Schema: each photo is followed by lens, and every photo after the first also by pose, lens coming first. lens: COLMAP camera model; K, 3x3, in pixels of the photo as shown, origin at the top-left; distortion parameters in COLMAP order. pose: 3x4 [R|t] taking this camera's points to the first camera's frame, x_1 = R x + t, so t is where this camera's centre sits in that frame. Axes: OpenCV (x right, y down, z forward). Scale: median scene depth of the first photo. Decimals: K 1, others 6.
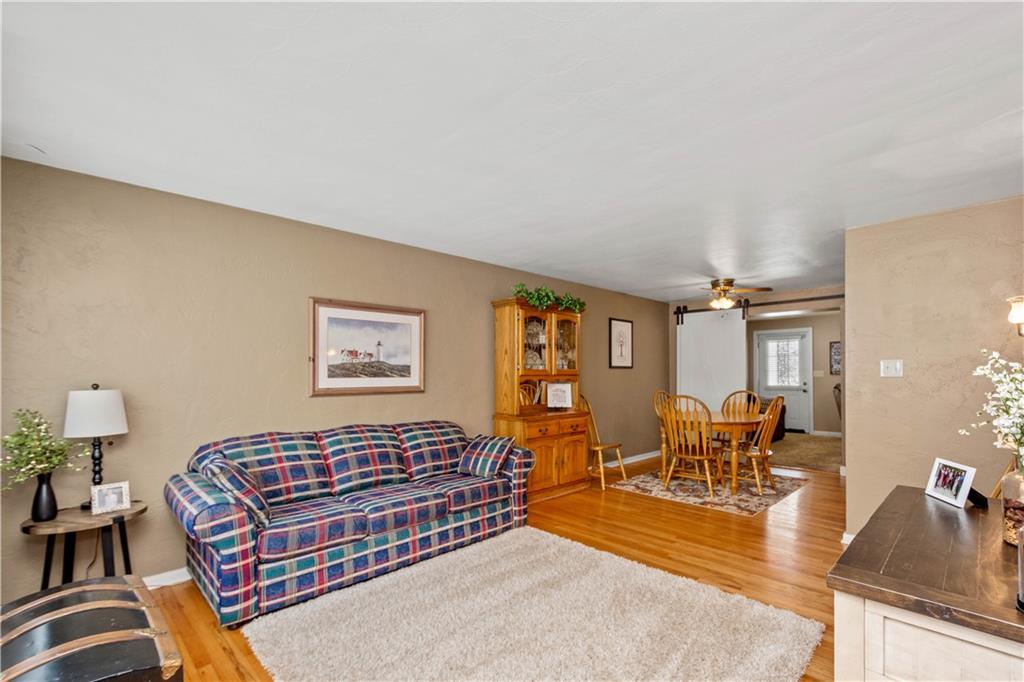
lens RADIAL K [[453.6, 0, 513.0], [0, 453.6, 370.9], [0, 0, 1]] dist [0.004321, -0.000102]
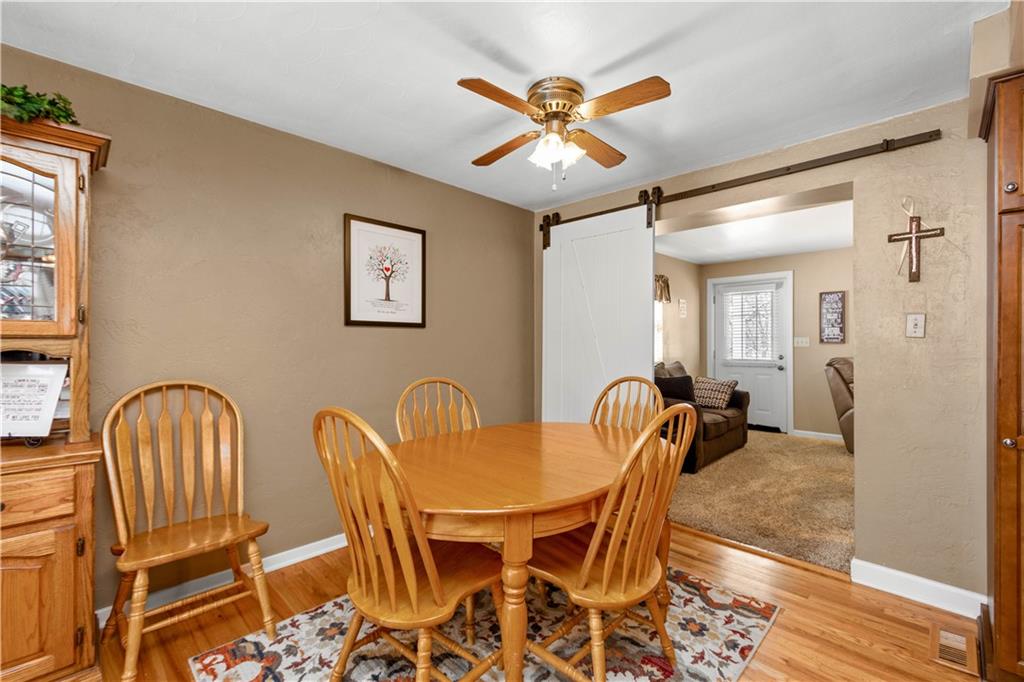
lens RADIAL K [[453.6, 0, 510.7], [0, 453.6, 341.1], [0, 0, 1]] dist [0.004321, -0.000102]
pose [[0.999732, 0.005576, 0.022474, 0.310927], [-0.005690, 0.999971, 0.005027, 0.005154], [-0.022445, -0.005153, 0.999735, 0.462535]]
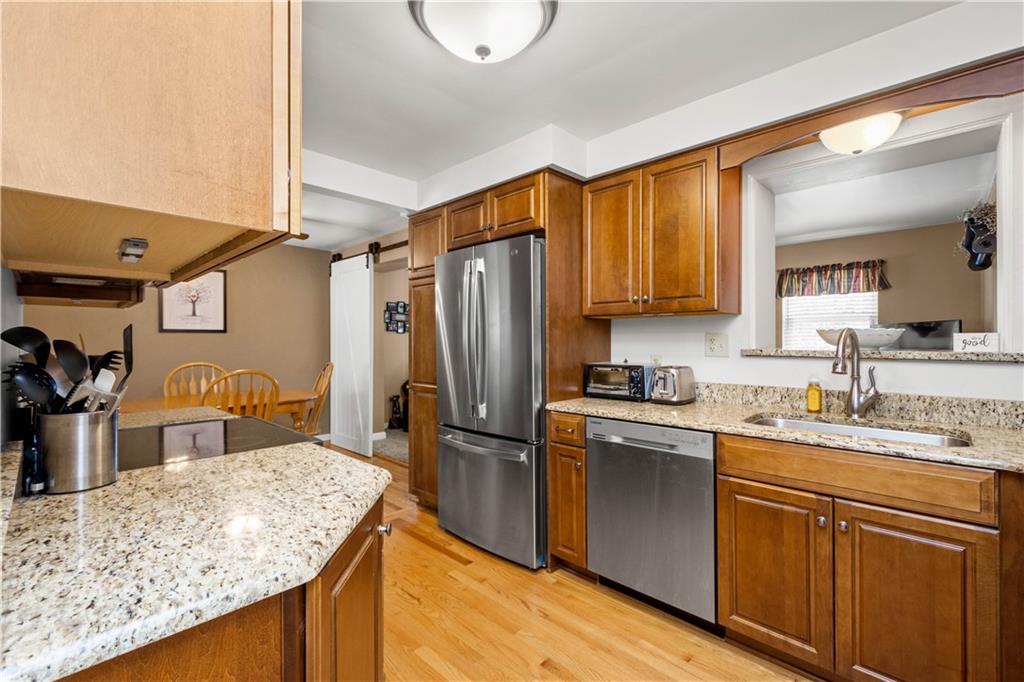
lens RADIAL K [[453.6, 0, 508.3], [0, 453.6, 340.6], [0, 0, 1]] dist [0.004321, -0.000102]
pose [[0.999508, 0.002352, 0.031269, 0.638637], [-0.002414, 0.999995, 0.001971, 0.004273], [-0.031264, -0.002045, 0.999509, 0.209371]]
